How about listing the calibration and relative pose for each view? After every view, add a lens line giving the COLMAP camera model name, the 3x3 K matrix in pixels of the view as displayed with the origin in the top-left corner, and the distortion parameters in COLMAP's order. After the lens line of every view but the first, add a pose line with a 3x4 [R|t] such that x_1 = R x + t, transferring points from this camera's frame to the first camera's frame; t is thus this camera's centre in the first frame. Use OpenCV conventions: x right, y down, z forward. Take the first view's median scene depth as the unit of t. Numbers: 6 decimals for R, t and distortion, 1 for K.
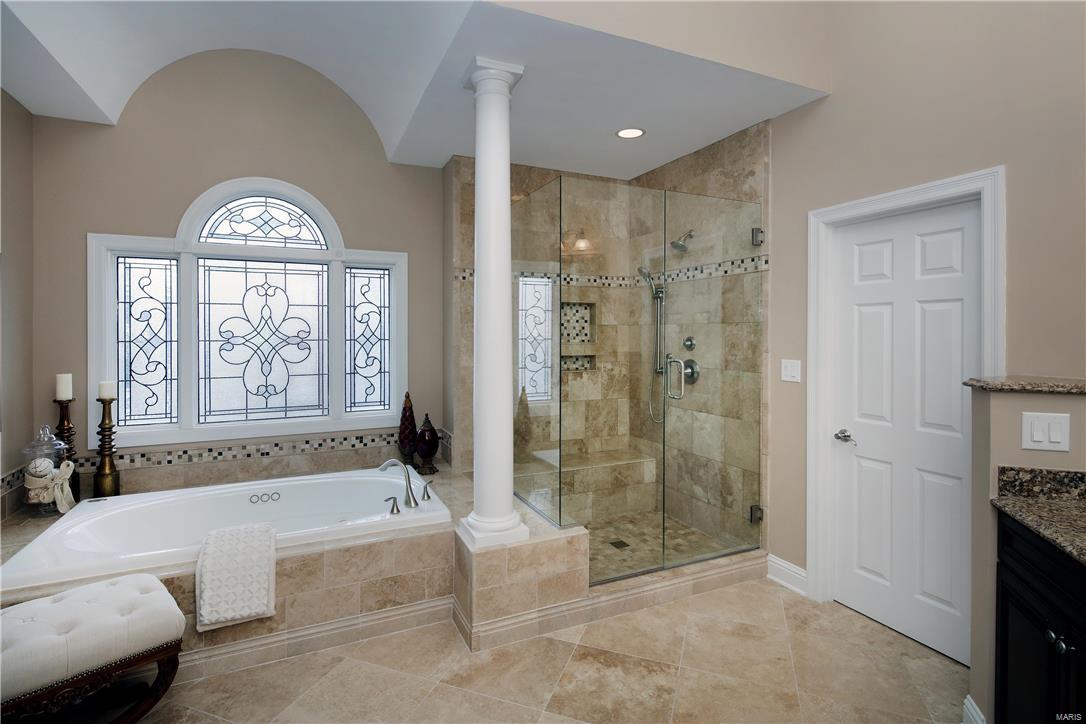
lens RADIAL K [[526.0, 0, 542.3], [0, 526.0, 338.1], [0, 0, 1]] dist [0.001860, -0.001990]
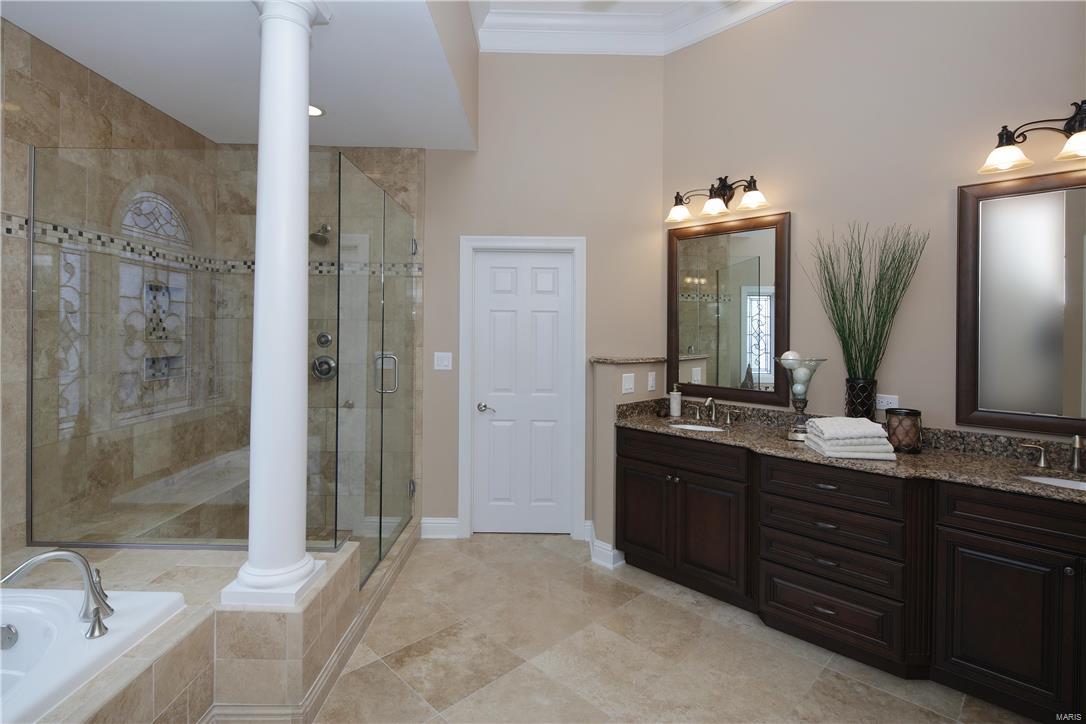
lens RADIAL K [[526.0, 0, 537.8], [0, 526.0, 333.6], [0, 0, 1]] dist [0.001860, -0.001990]
pose [[0.412696, 0.002975, 0.910864, -0.509445], [-0.001842, 0.999995, -0.002432, 0.000327], [-0.910867, -0.000674, 0.412700, 0.266146]]
